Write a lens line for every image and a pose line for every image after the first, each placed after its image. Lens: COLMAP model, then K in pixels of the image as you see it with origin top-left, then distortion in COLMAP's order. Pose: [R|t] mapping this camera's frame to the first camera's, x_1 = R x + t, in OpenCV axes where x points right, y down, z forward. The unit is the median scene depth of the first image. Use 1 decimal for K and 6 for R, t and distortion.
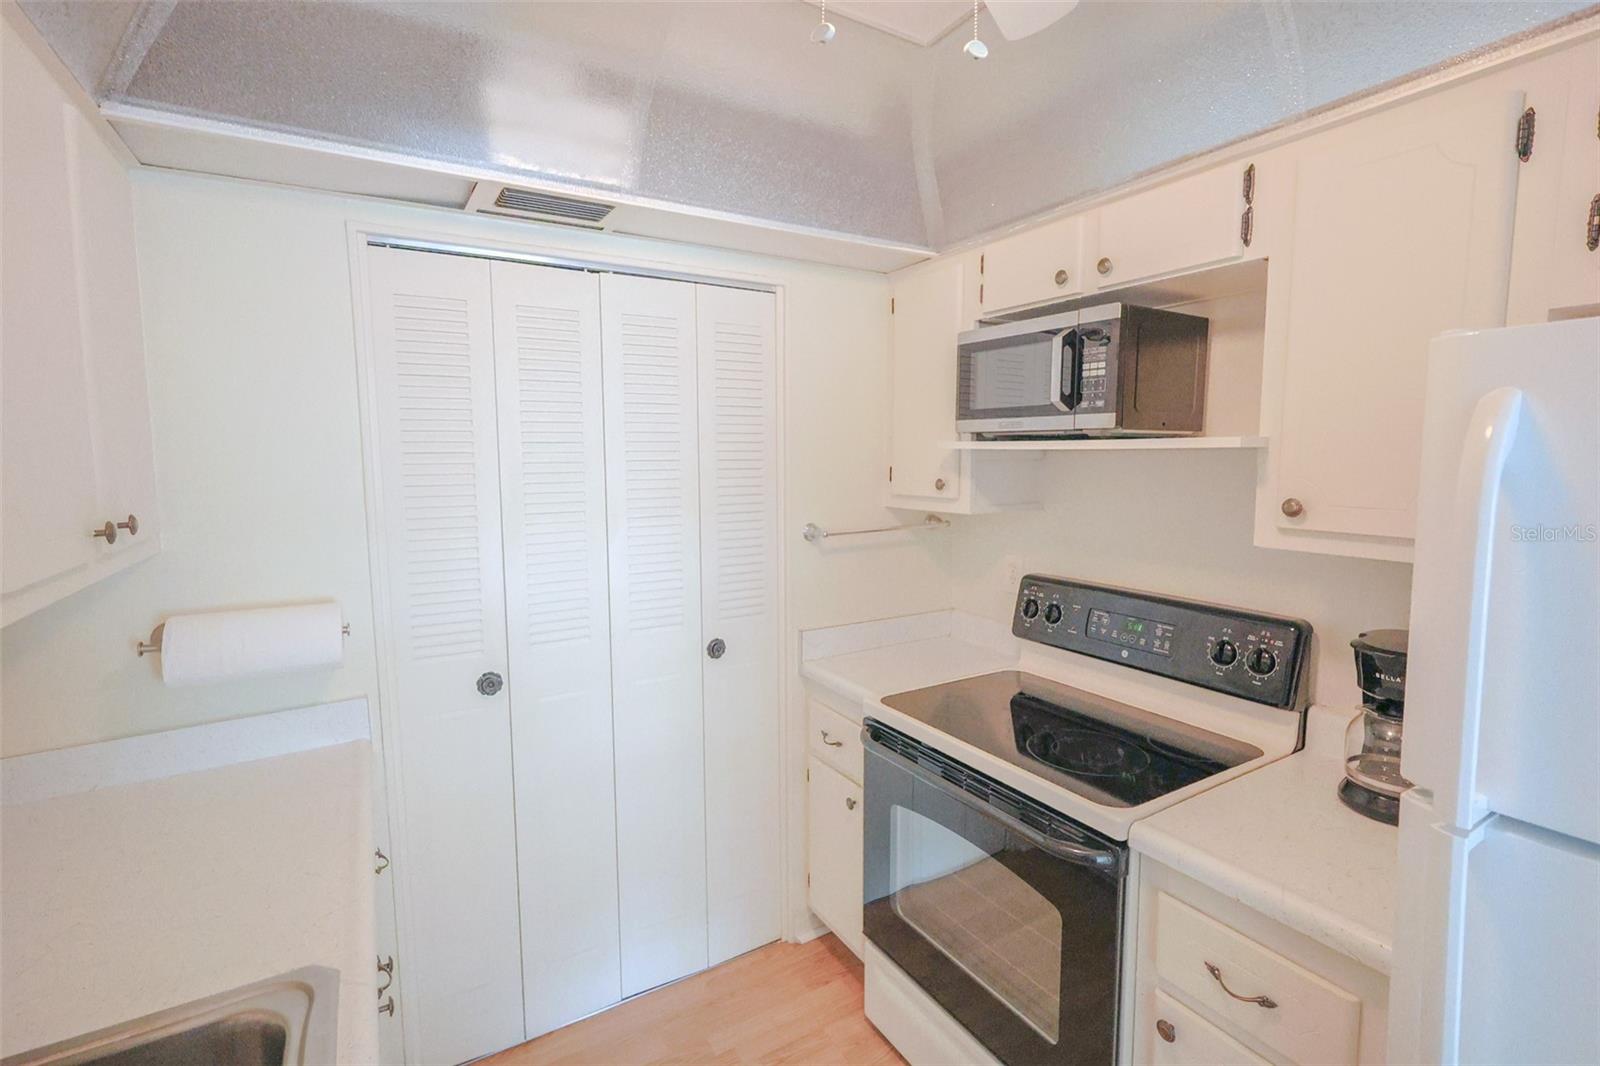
lens RADIAL K [[727.7, 0, 794.3], [0, 727.7, 528.3], [0, 0, 1]] dist [0.001086, 0.000112]
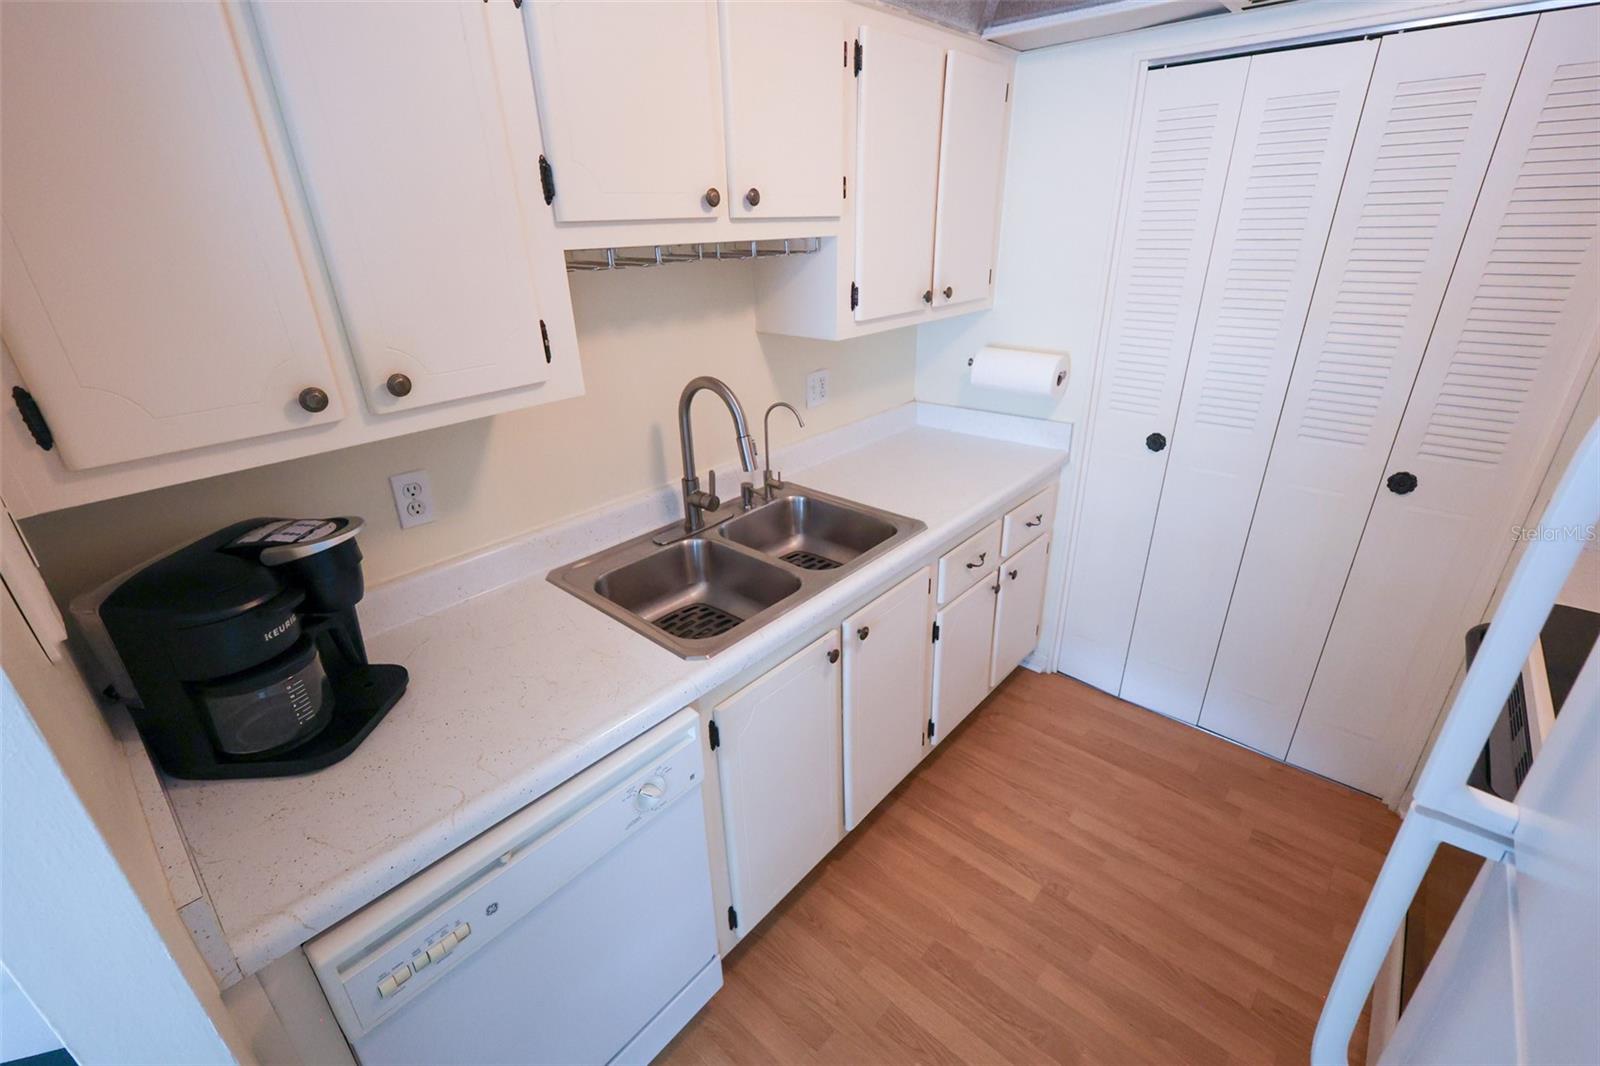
lens RADIAL K [[692.0, 0, 804.4], [0, 692.0, 534.7], [0, 0, 1]] dist [0.002730, -0.000077]
pose [[0.311903, 0.394871, -0.864172, 0.572598], [-0.077068, 0.917063, 0.391223, -0.075848], [0.946983, -0.055424, 0.316467, 0.016069]]
